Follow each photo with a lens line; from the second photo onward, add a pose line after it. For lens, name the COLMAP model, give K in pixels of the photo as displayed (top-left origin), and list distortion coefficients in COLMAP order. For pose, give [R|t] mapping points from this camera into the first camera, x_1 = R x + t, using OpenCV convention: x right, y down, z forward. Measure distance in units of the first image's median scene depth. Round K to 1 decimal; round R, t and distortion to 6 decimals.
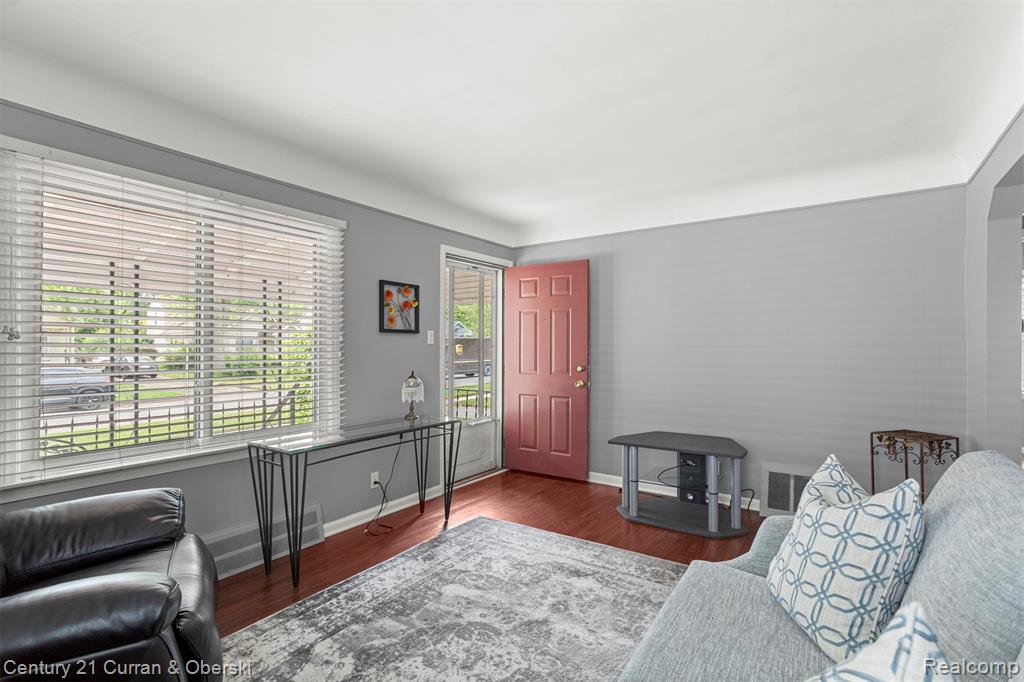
lens RADIAL K [[491.2, 0, 511.6], [0, 491.2, 343.4], [0, 0, 1]] dist [0.001081, 0.001356]
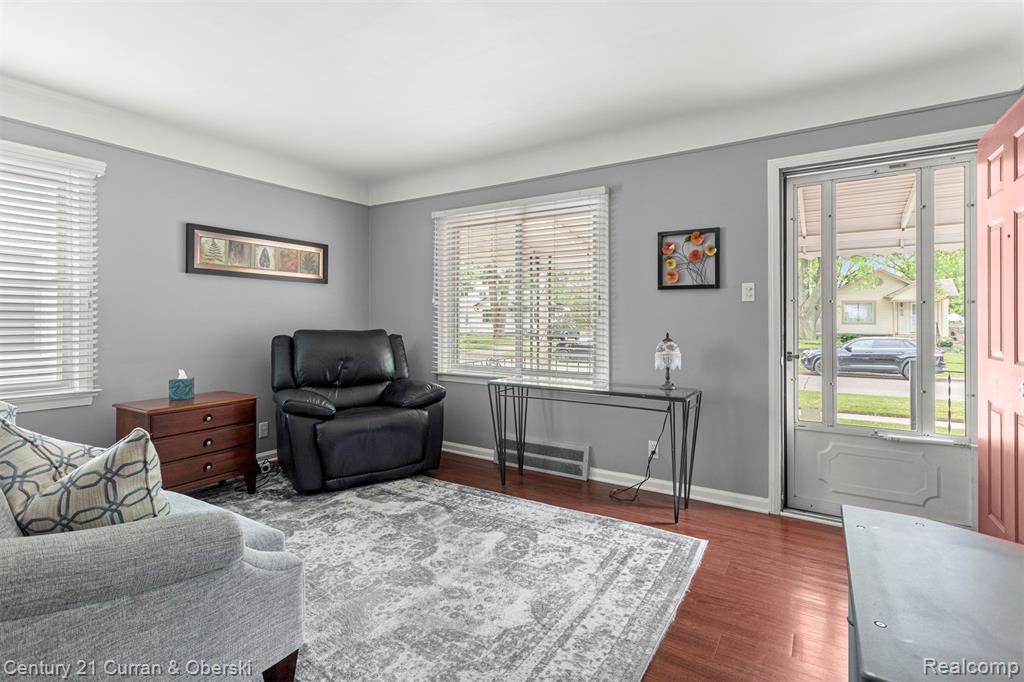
lens RADIAL K [[491.2, 0, 510.9], [0, 491.2, 320.3], [0, 0, 1]] dist [0.001081, 0.001356]
pose [[0.027008, 0.000442, -0.999635, 0.931387], [0.001868, 0.999998, 0.000493, 0.047583], [0.999633, -0.001881, 0.027007, 1.025423]]
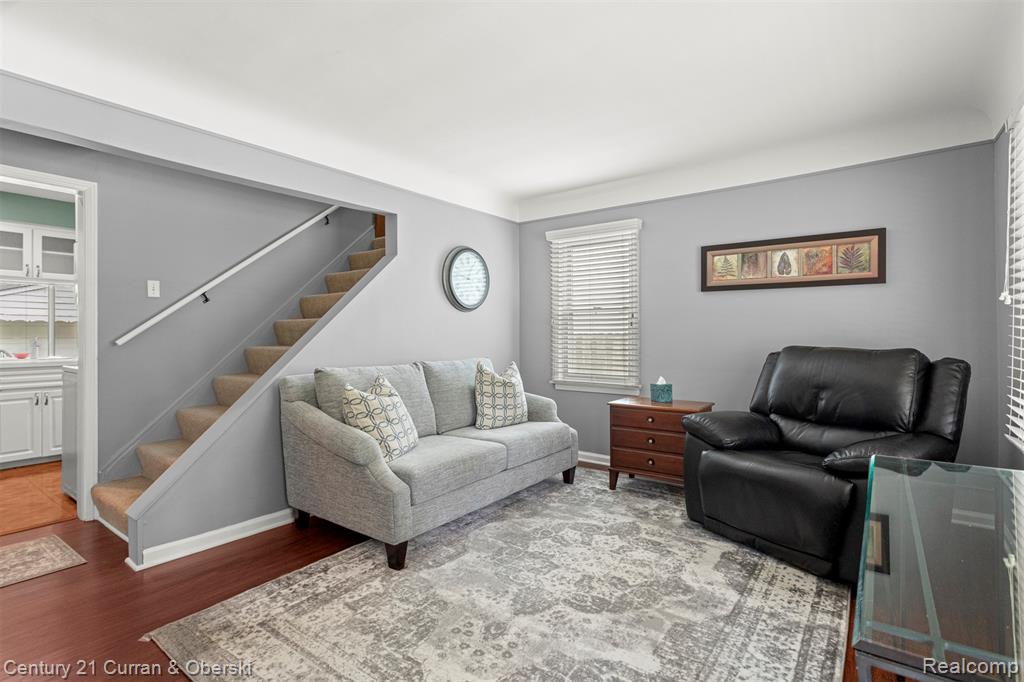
lens RADIAL K [[491.2, 0, 508.0], [0, 491.2, 335.0], [0, 0, 1]] dist [0.001081, 0.001356]
pose [[-0.998770, 0.002006, 0.049541, 0.034244], [0.001981, 0.999998, -0.000555, 0.047750], [-0.049542, -0.000456, -0.998772, 1.725313]]
